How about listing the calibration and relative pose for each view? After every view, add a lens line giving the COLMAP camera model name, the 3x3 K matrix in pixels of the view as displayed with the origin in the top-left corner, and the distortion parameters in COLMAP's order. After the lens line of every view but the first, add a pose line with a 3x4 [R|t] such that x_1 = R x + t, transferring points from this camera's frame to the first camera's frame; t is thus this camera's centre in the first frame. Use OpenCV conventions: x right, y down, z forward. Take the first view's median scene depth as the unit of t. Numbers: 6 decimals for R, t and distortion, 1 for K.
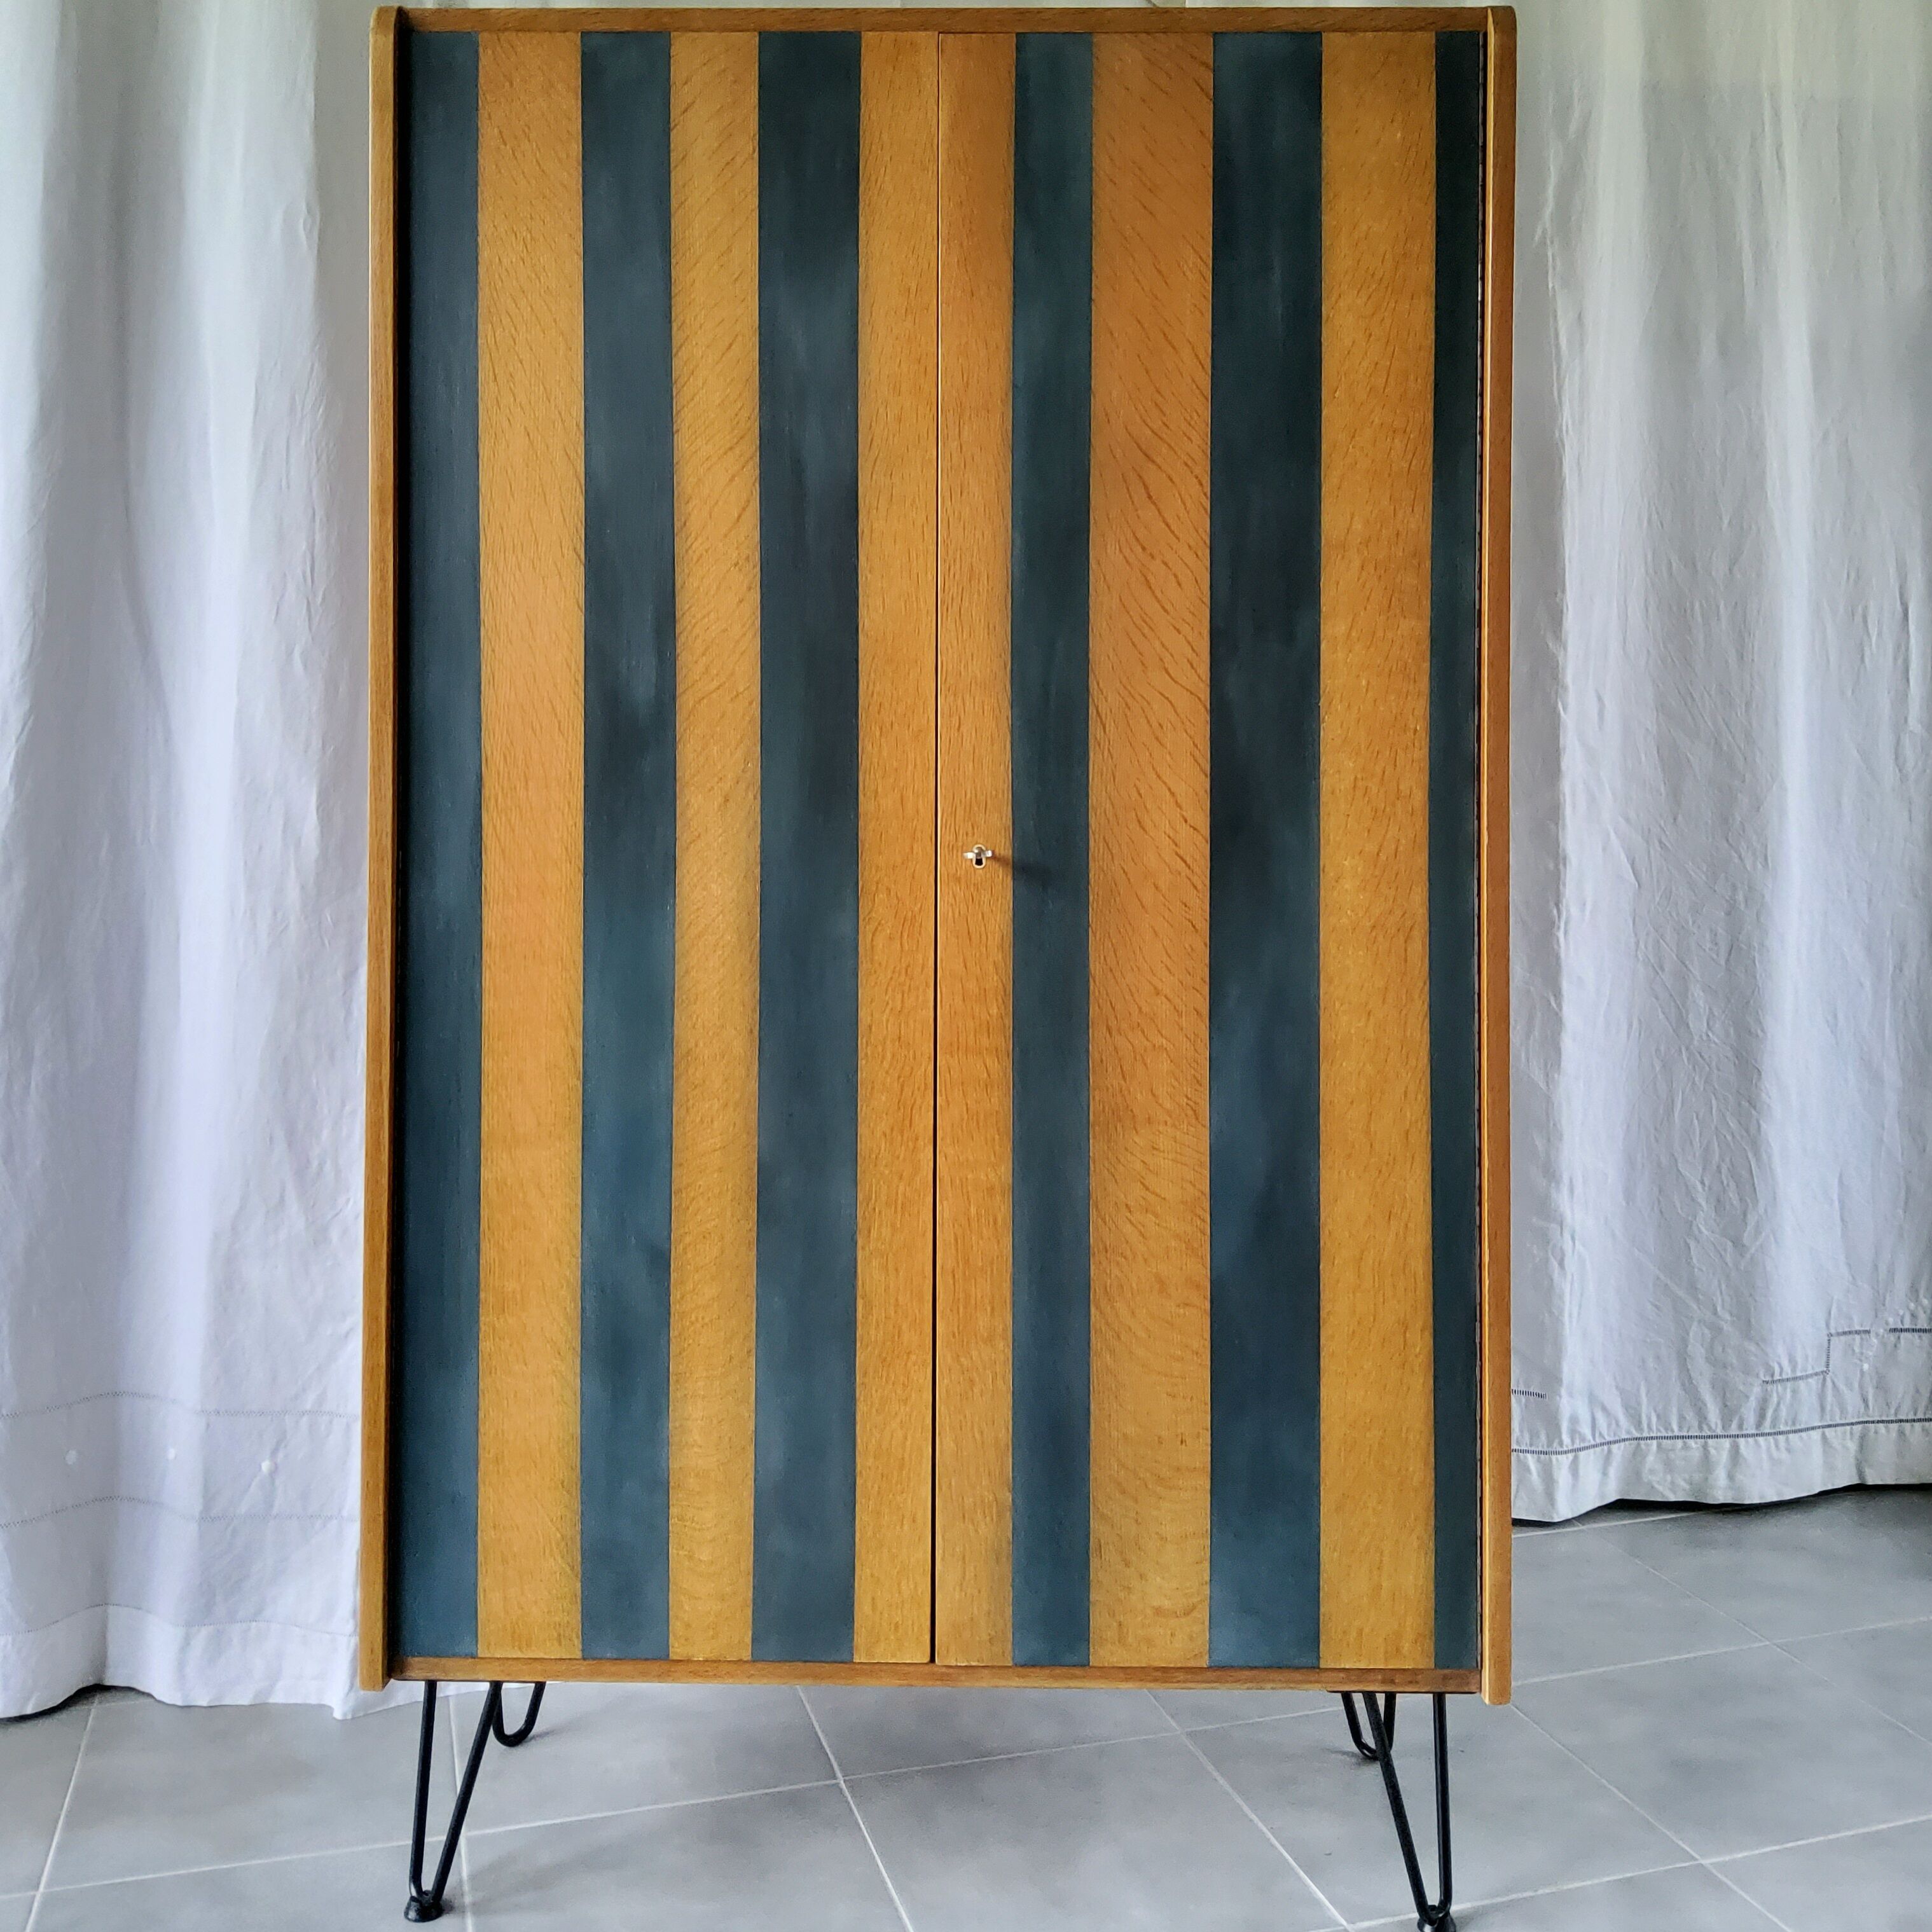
lens RADIAL K [[2001.8, 0, 967.9], [0, 2001.8, 776.3], [0, 0, 1]] dist [0.013017, -0.036331]
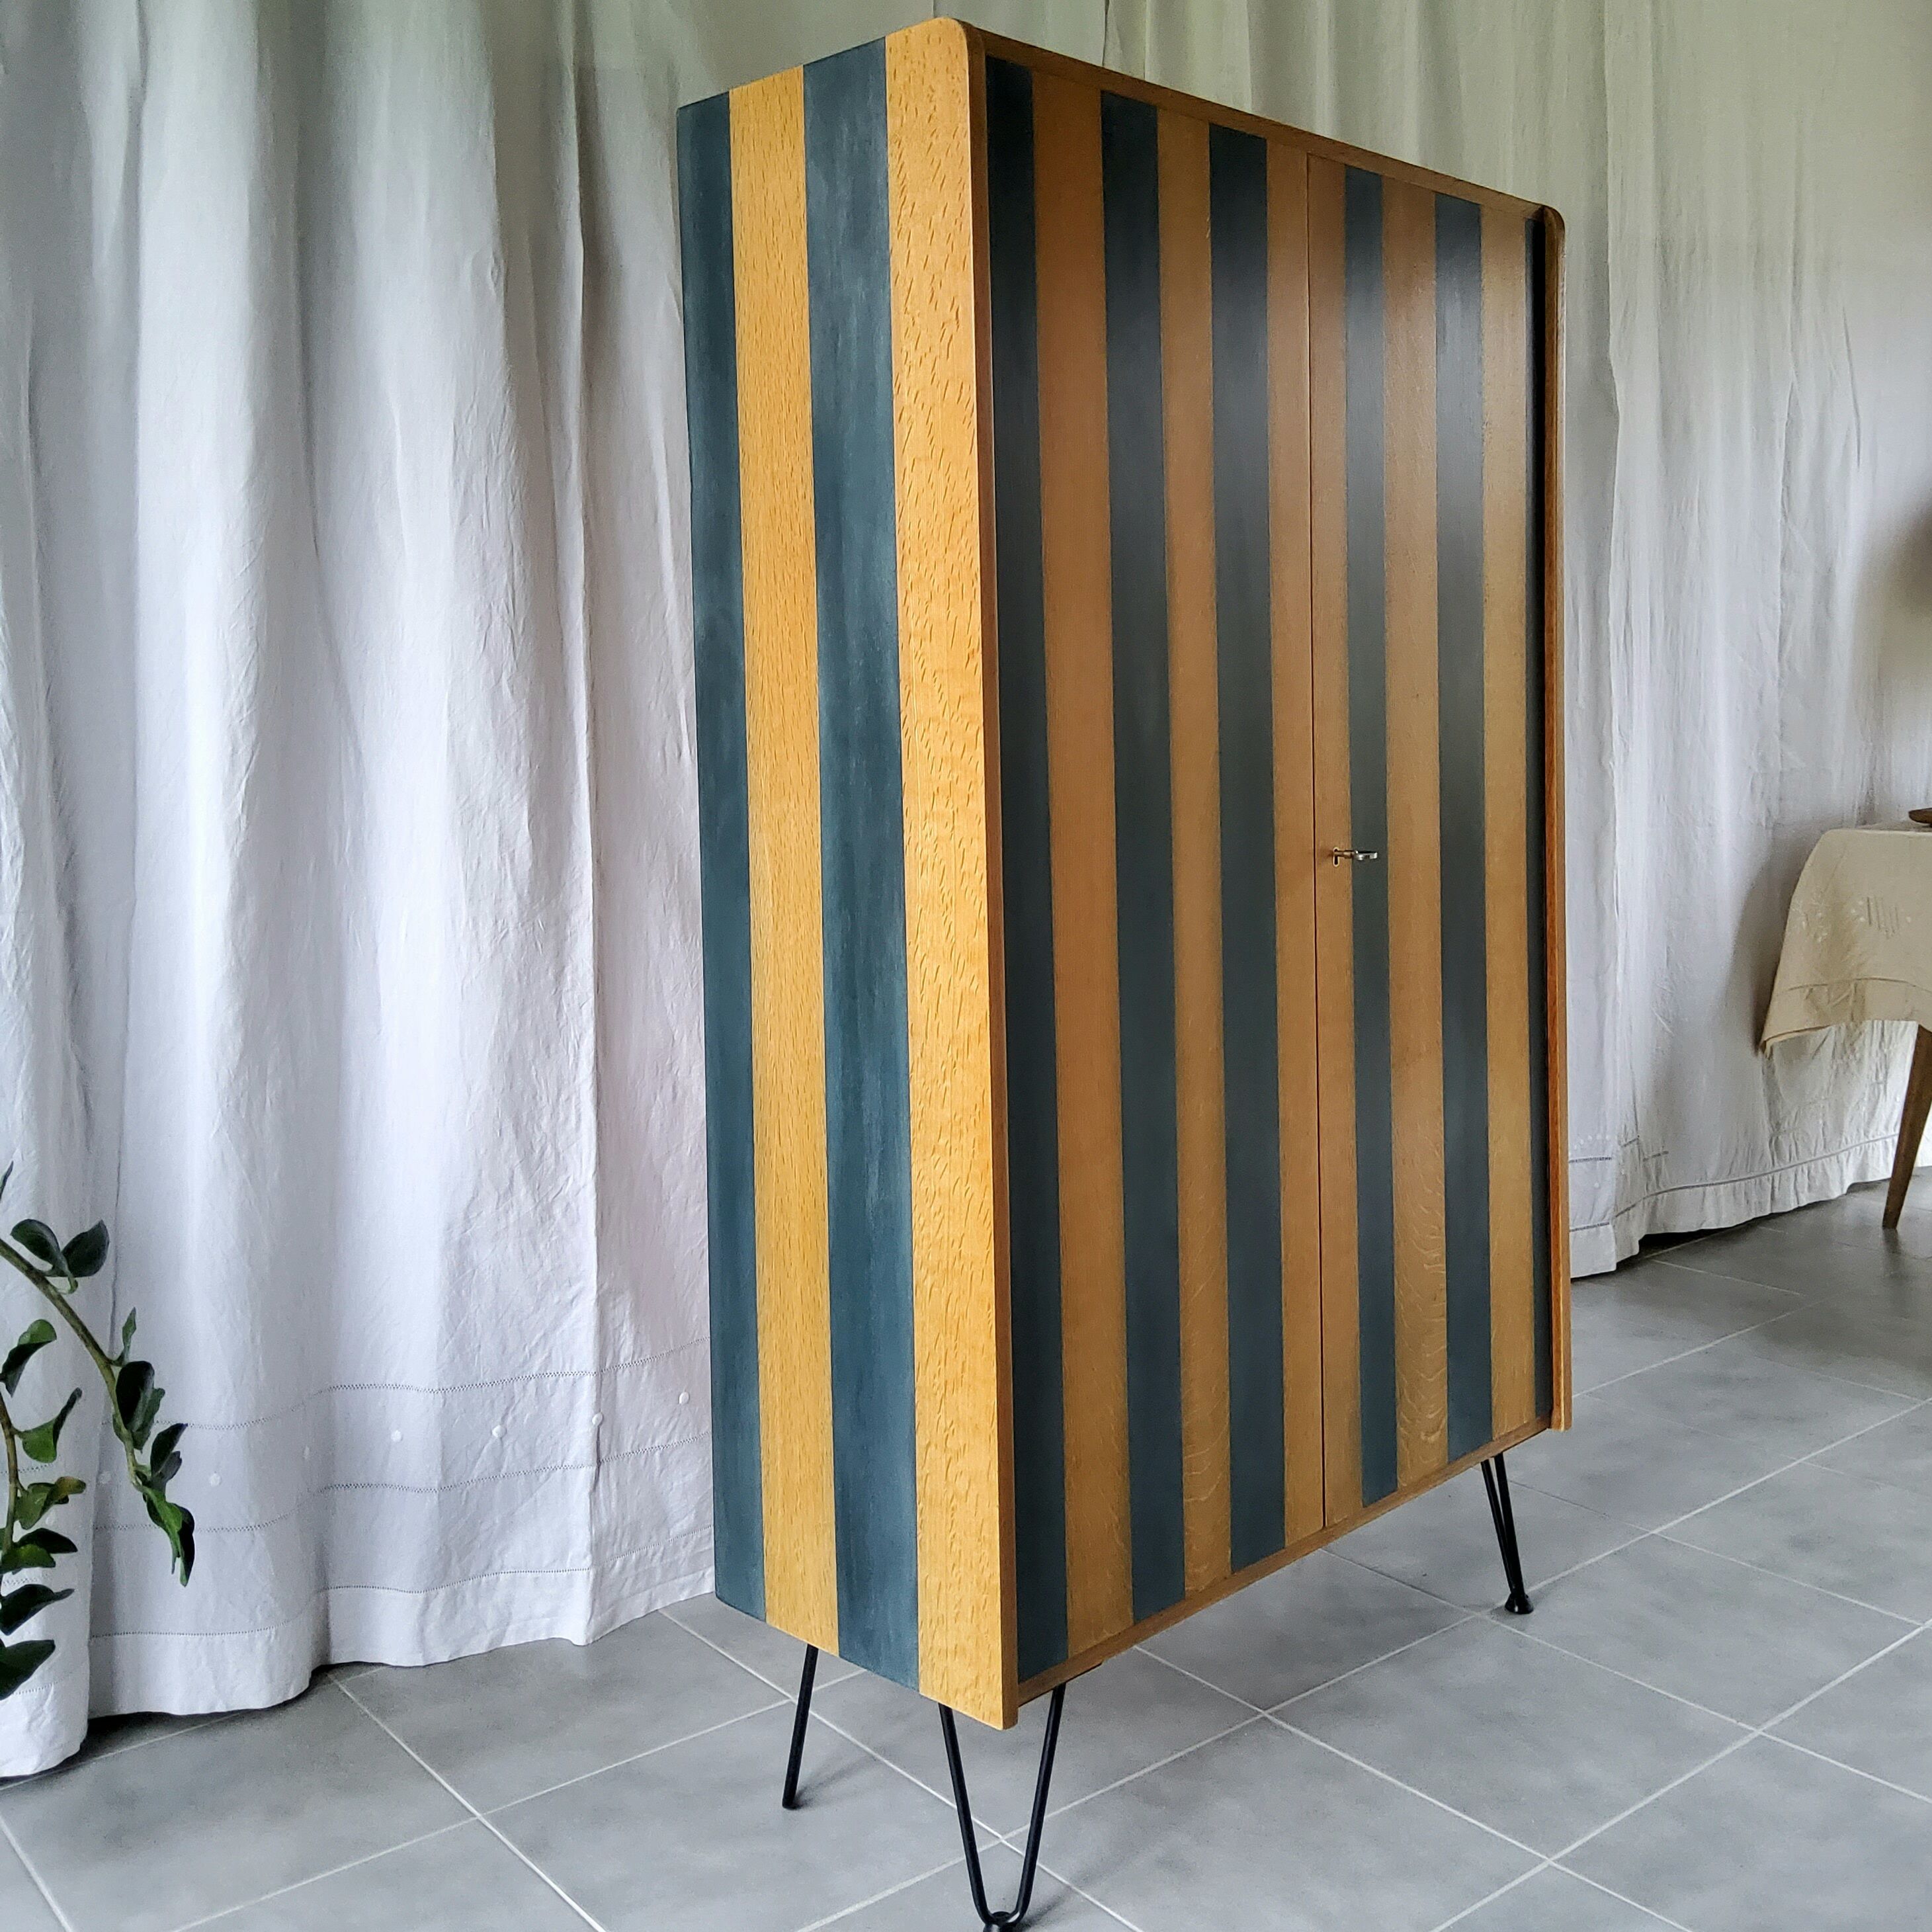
lens RADIAL K [[2001.8, 0, 967.9], [0, 2001.8, 776.3], [0, 0, 1]] dist [0.013017, -0.036331]
pose [[0.919299, -0.032410, 0.392224, -0.529316], [0.018399, 0.999053, 0.039431, -0.047316], [-0.393130, -0.029033, 0.919024, -0.084755]]
